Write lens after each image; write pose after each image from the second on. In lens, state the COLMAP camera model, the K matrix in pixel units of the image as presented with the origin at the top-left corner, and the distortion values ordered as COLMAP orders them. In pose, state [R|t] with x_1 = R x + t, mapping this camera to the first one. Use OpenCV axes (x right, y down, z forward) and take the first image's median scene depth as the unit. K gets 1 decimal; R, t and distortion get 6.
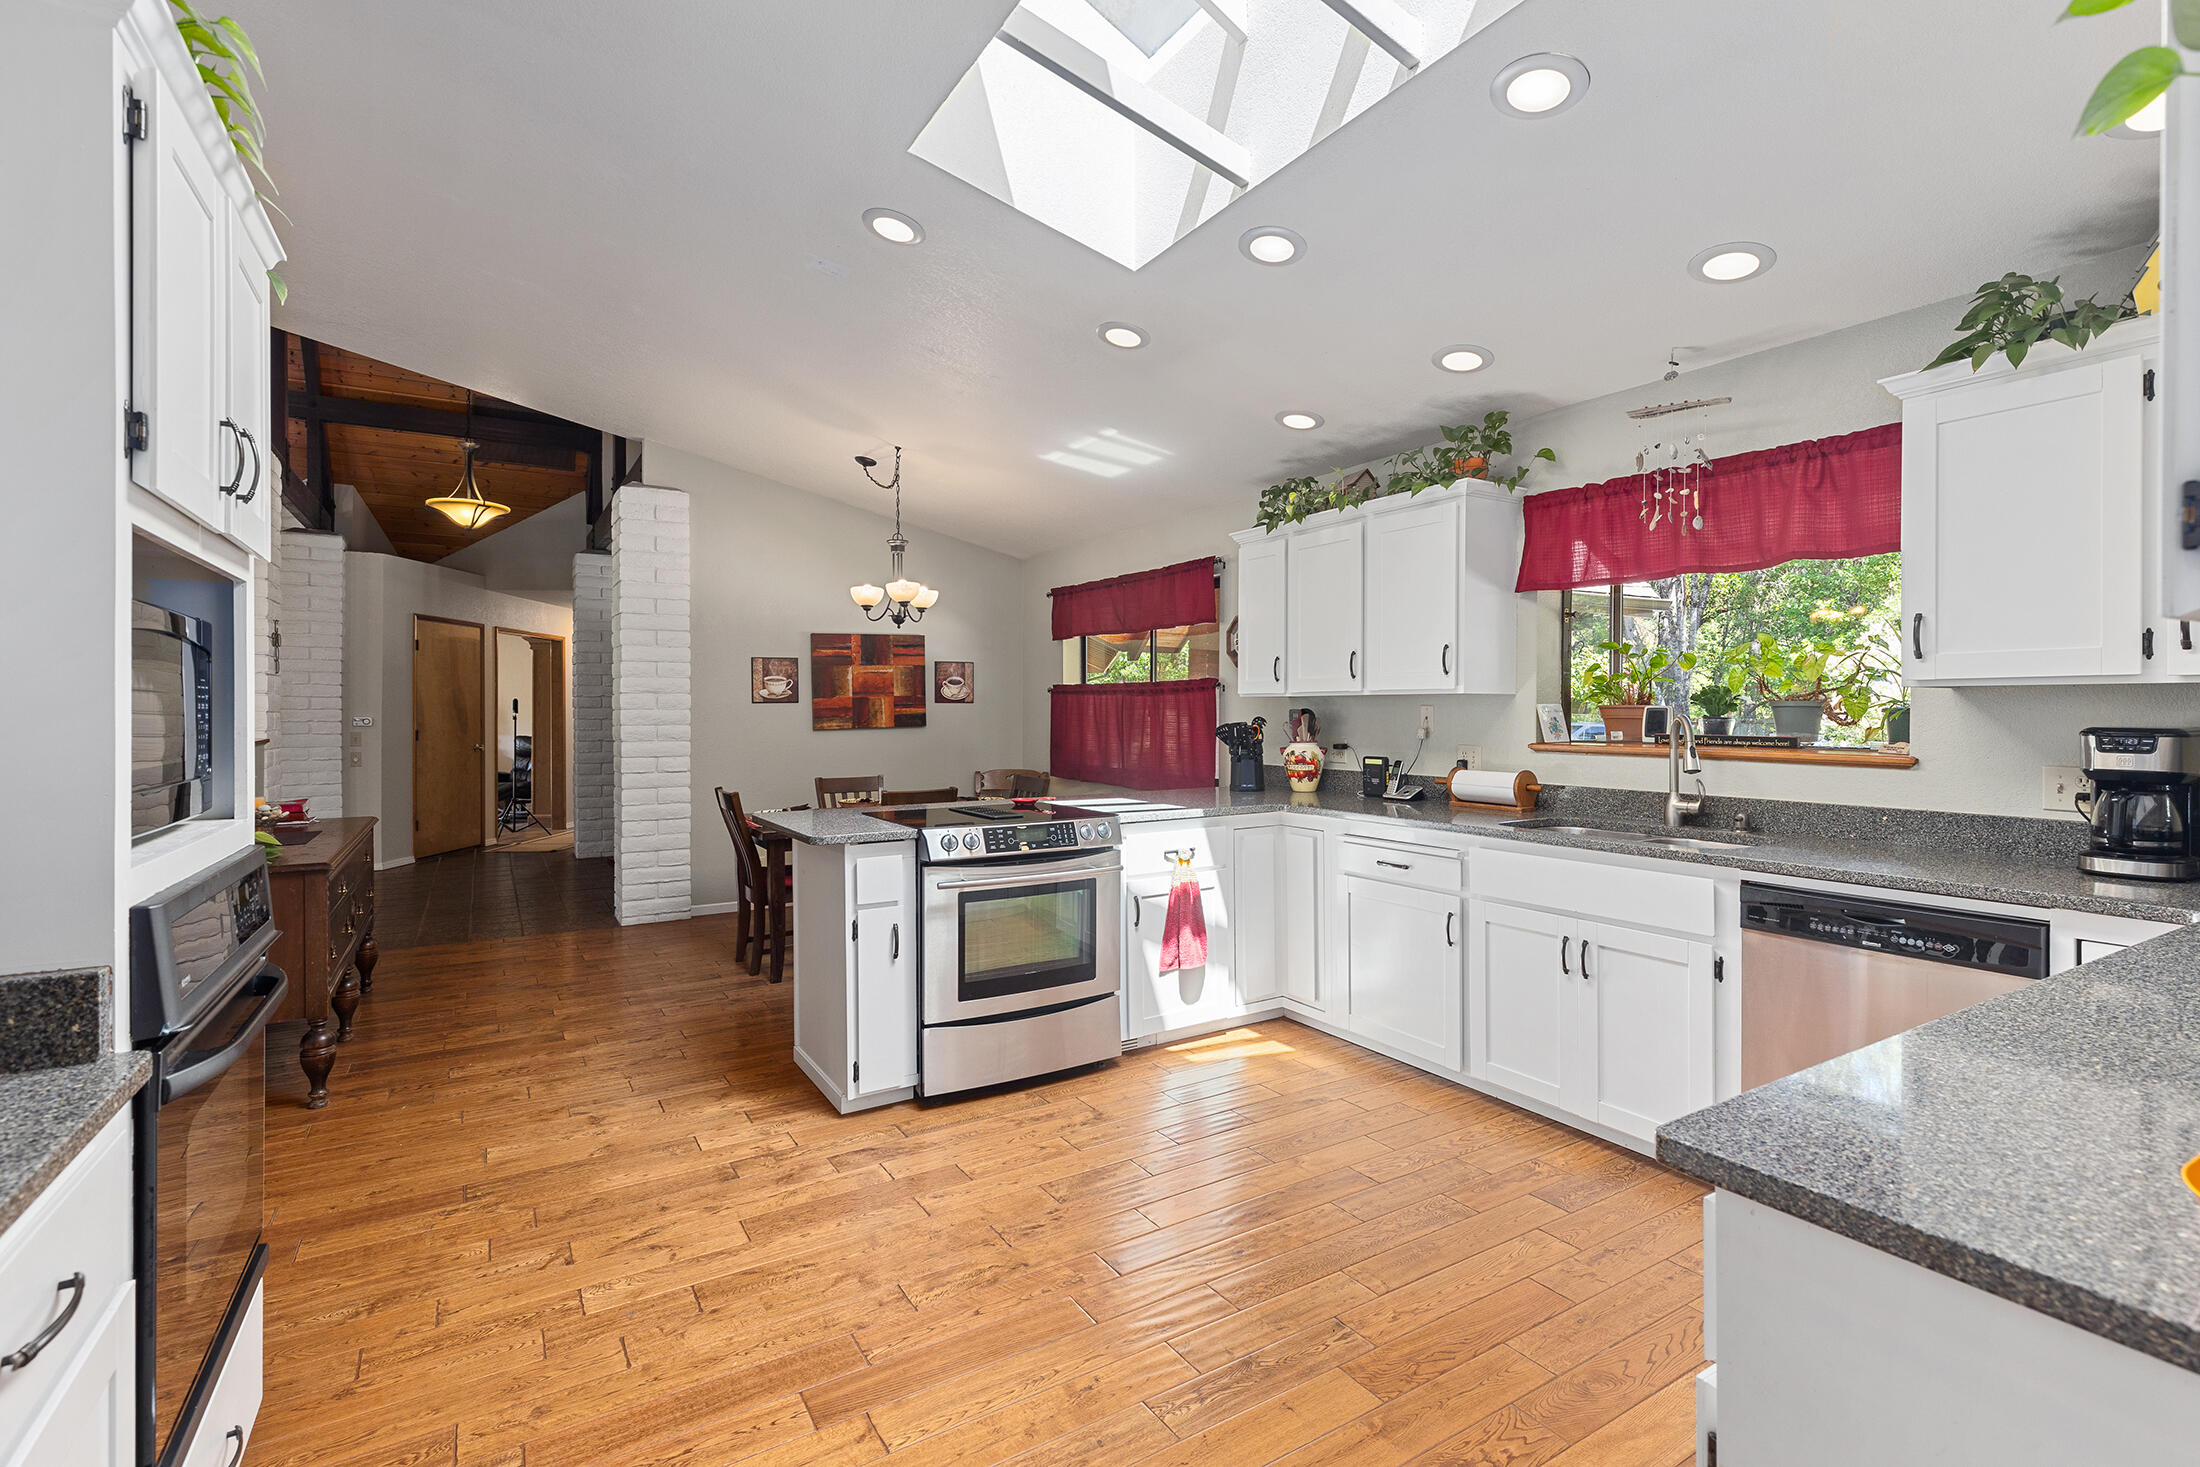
lens RADIAL K [[1003.7, 0, 1106.8], [0, 1003.7, 718.8], [0, 0, 1]] dist [0.017309, -0.000499]
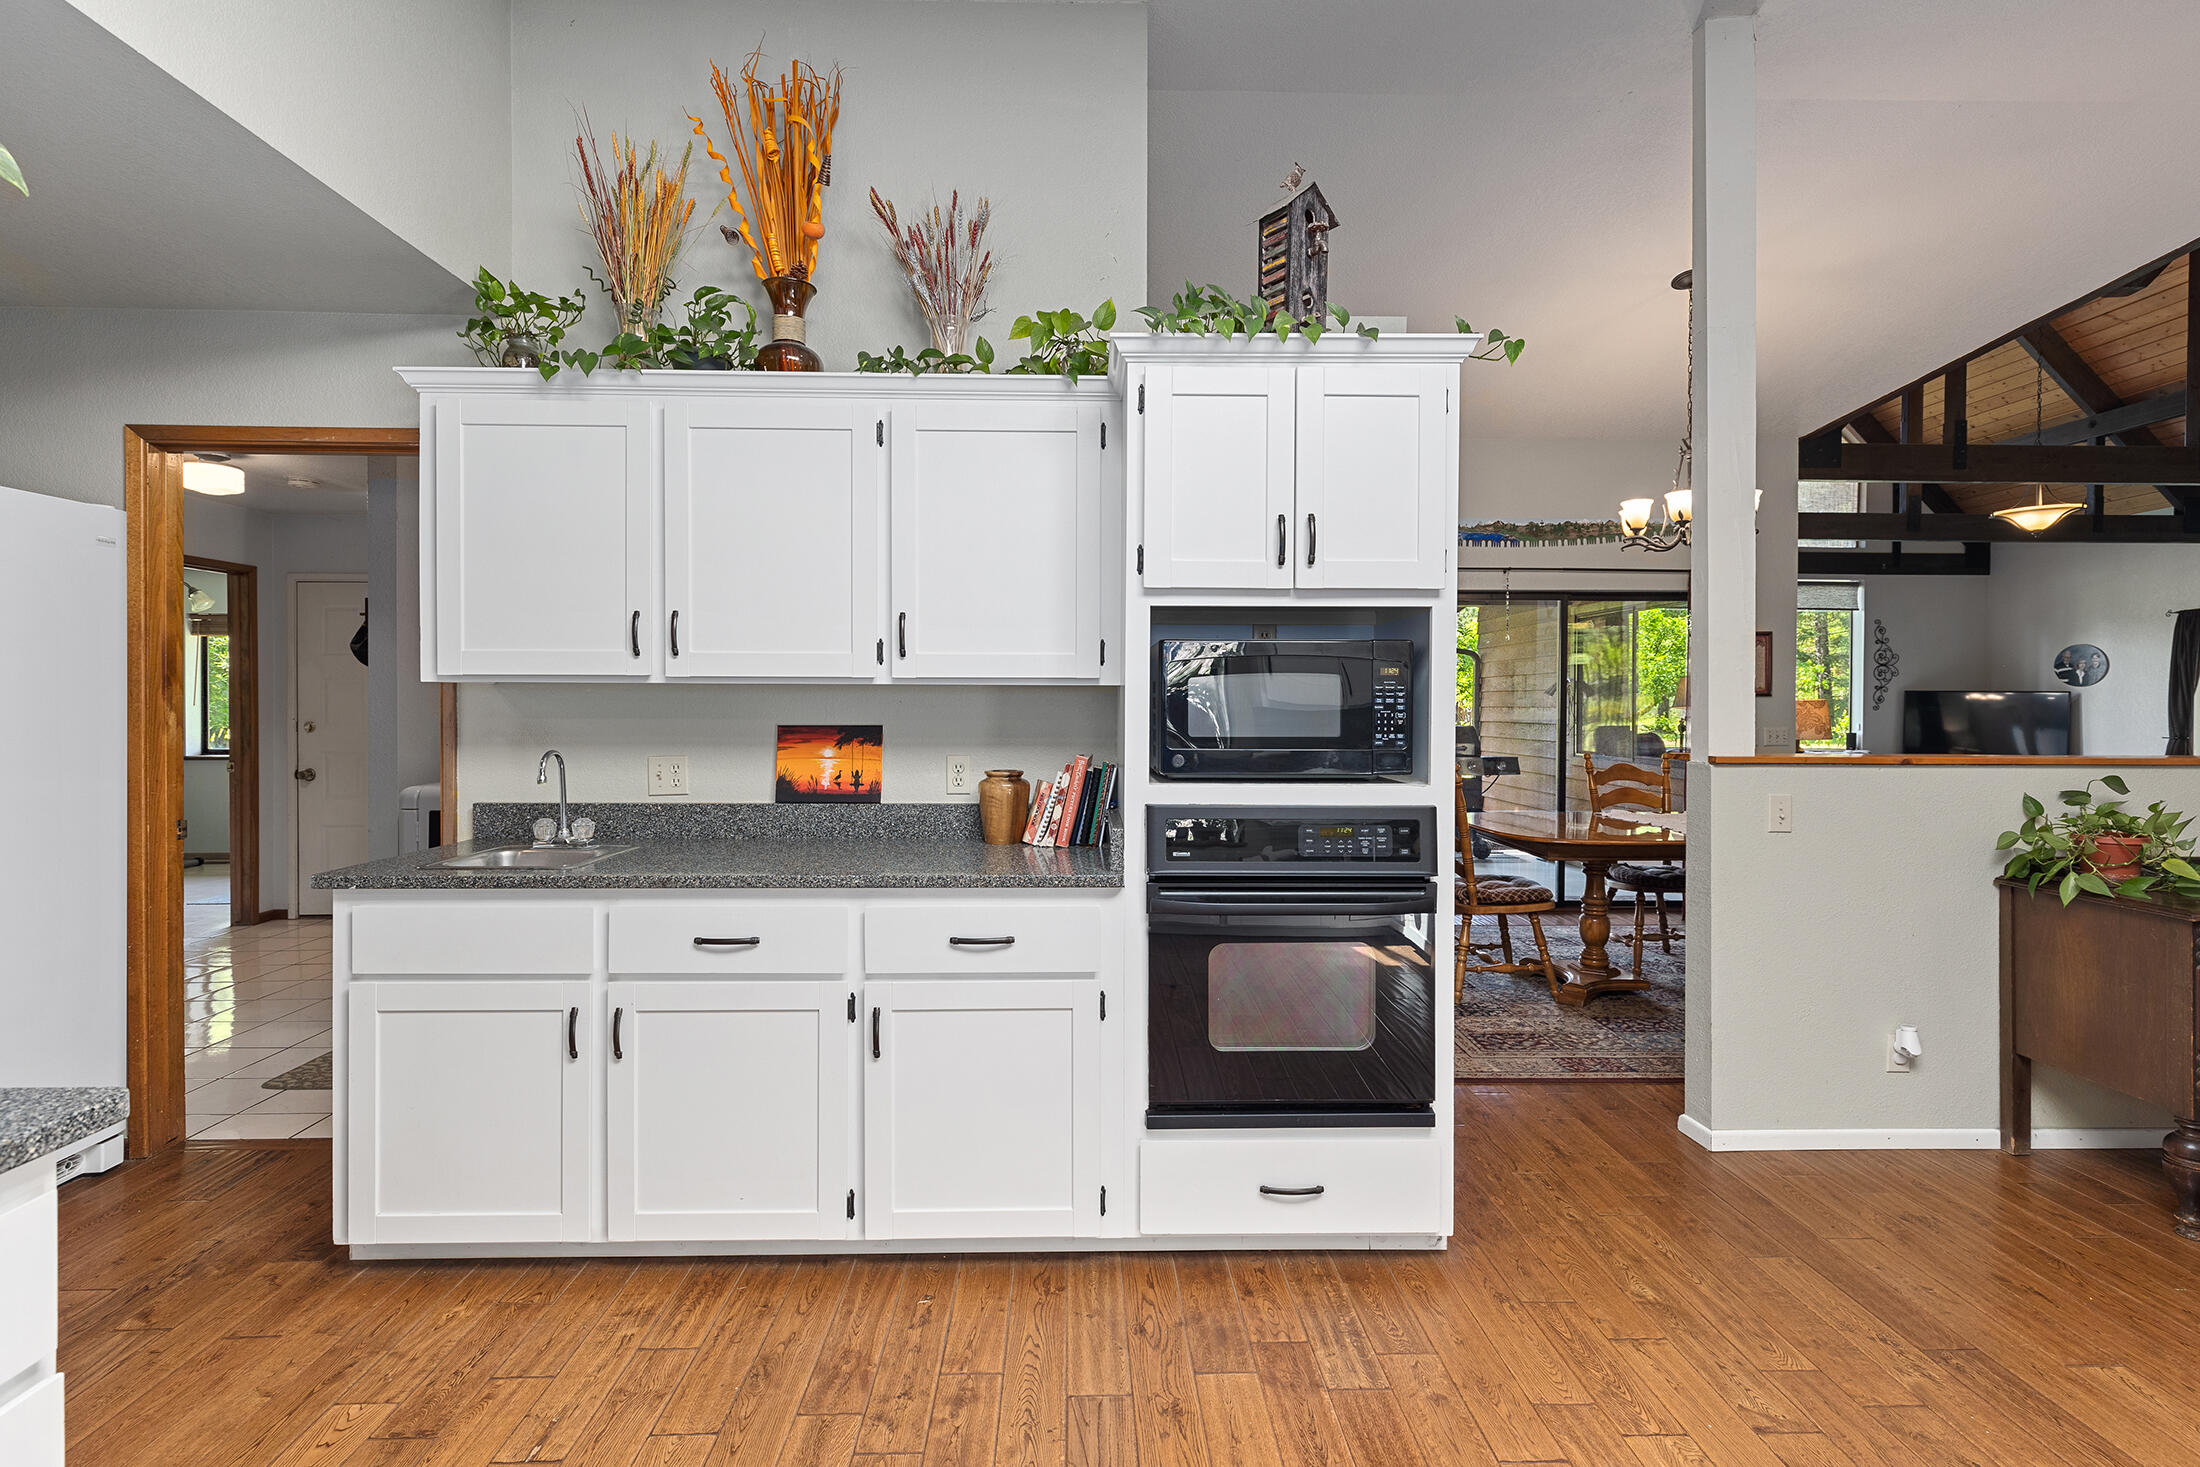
lens RADIAL K [[1003.7, 0, 1093.0], [0, 1003.7, 711.8], [0, 0, 1]] dist [0.017309, -0.000499]
pose [[-0.495291, 0.004697, -0.868714, 0.268562], [-0.008731, 0.999908, 0.010384, 0.001287], [0.868683, 0.012728, -0.495205, 0.690130]]
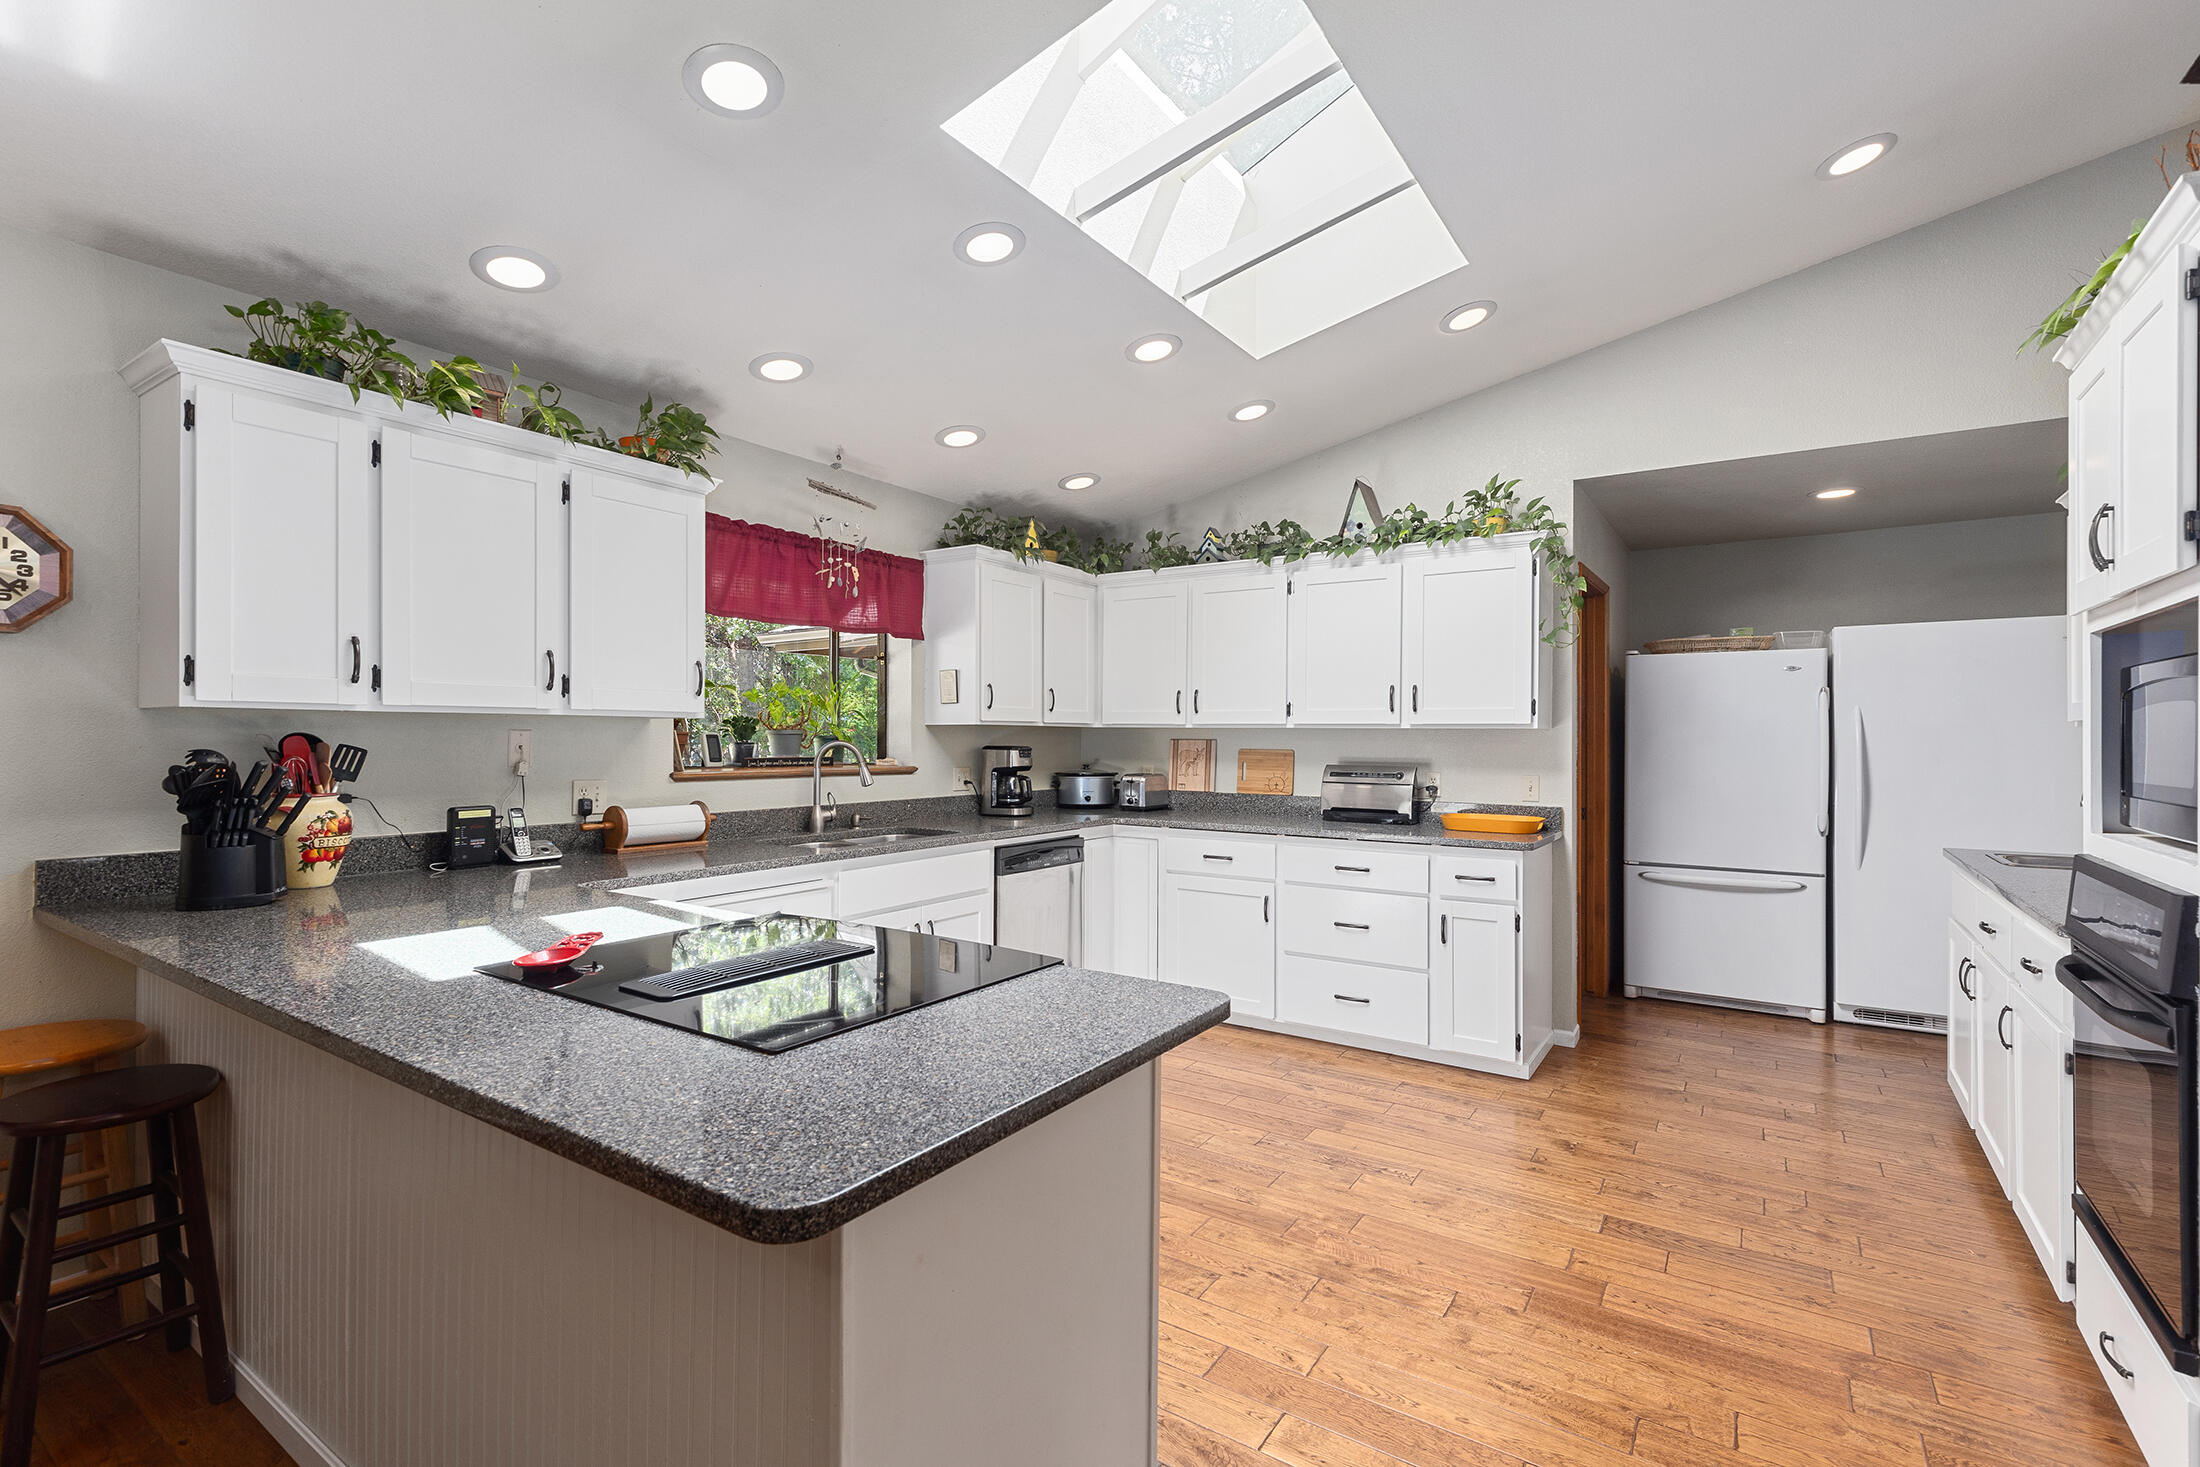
lens RADIAL K [[1003.7, 0, 1089.8], [0, 1003.7, 737.8], [0, 0, 1]] dist [0.017309, -0.000499]
pose [[-0.412642, -0.000935, 0.910893, -0.682851], [0.005346, 0.999980, 0.003448, -0.010174], [-0.910877, 0.006292, -0.412629, 1.214719]]
